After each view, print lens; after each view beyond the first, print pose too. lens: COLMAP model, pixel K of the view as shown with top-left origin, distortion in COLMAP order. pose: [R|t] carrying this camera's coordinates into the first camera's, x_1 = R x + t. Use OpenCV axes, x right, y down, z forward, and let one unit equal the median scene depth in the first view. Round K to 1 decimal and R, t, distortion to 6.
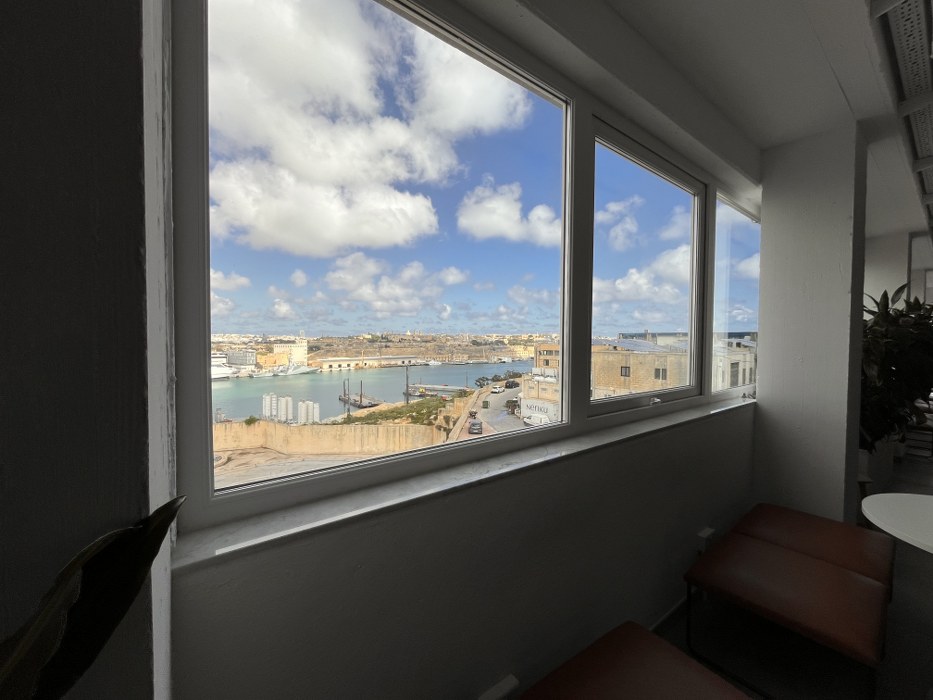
lens RADIAL K [[375.8, 0, 469.5], [0, 375.8, 344.8], [0, 0, 1]] dist [-0.001084, -0.000458]
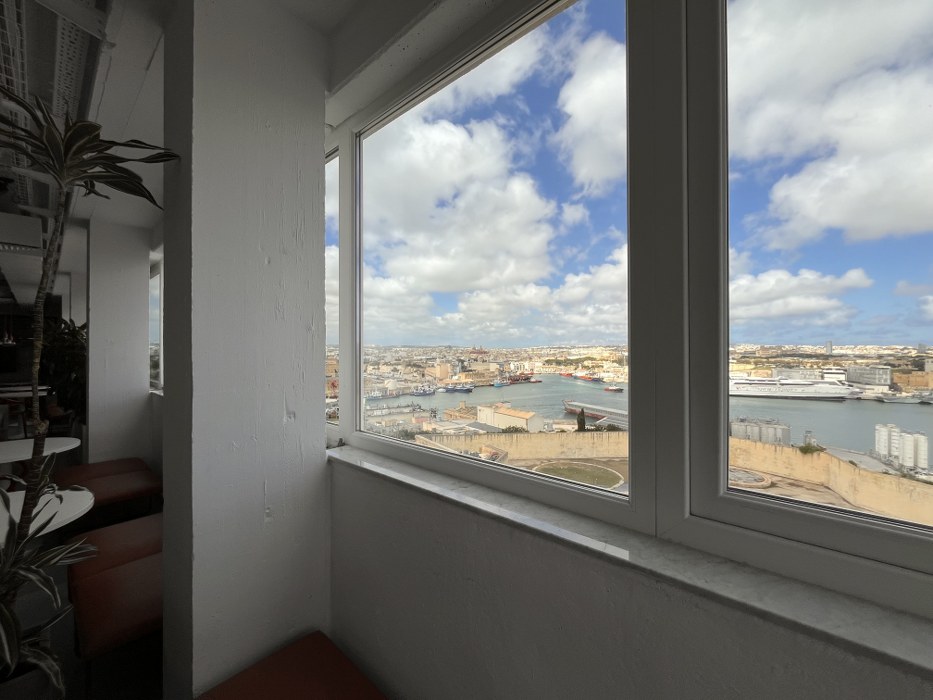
lens RADIAL K [[375.8, 0, 471.1], [0, 375.8, 353.6], [0, 0, 1]] dist [-0.001084, -0.000458]
pose [[0.223802, 0.002389, -0.974632, 0.077391], [-0.015106, 0.999885, -0.001018, -0.002216], [0.974518, 0.014951, 0.223812, 0.070065]]
